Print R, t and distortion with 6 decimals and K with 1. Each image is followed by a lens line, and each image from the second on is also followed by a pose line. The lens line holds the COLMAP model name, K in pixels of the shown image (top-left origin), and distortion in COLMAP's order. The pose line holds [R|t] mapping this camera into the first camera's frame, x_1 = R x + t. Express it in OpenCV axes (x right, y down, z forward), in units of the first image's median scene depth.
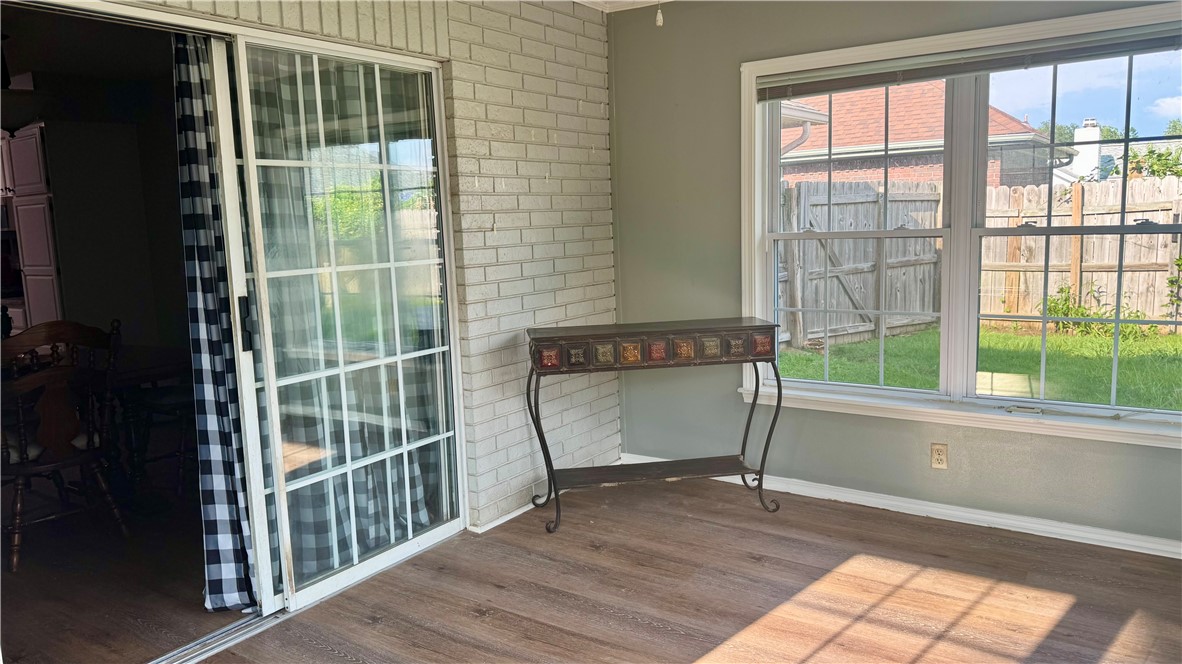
lens RADIAL K [[820.1, 0, 591.0], [0, 820.1, 332.0], [0, 0, 1]] dist [0.000691, -0.005411]
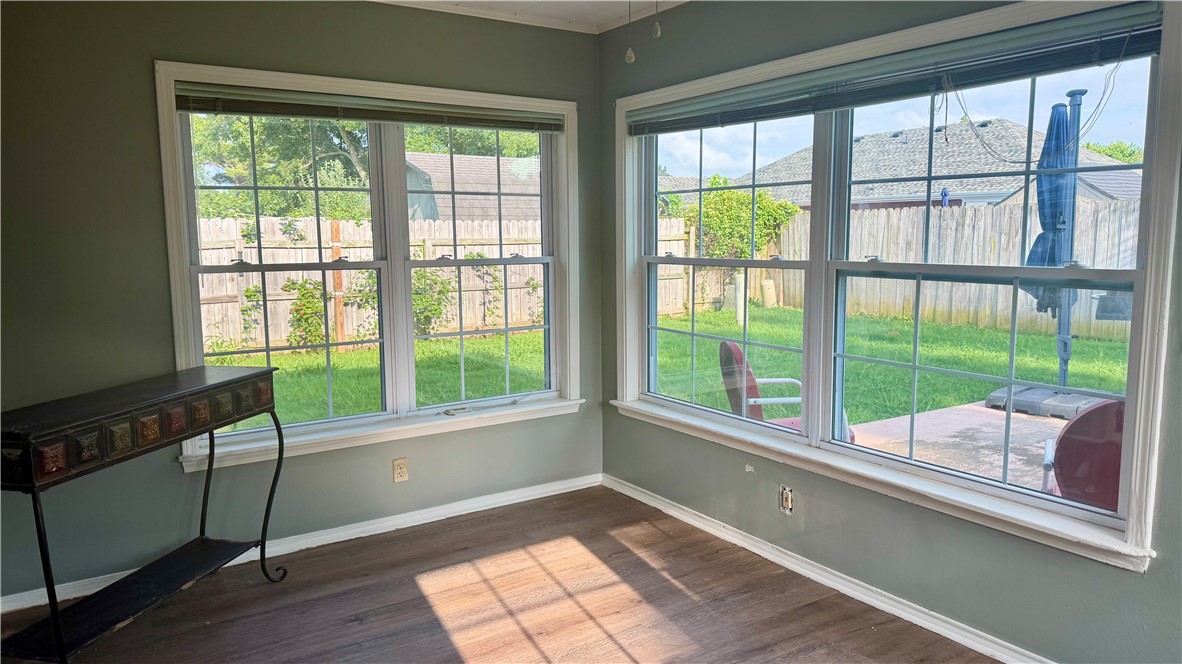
lens RADIAL K [[820.1, 0, 591.0], [0, 820.1, 332.0], [0, 0, 1]] dist [0.000691, -0.005411]
pose [[0.364333, -0.082874, 0.927574, -0.521406], [0.127305, 0.991114, 0.038548, -0.042294], [-0.922526, 0.104041, 0.371646, 0.387013]]
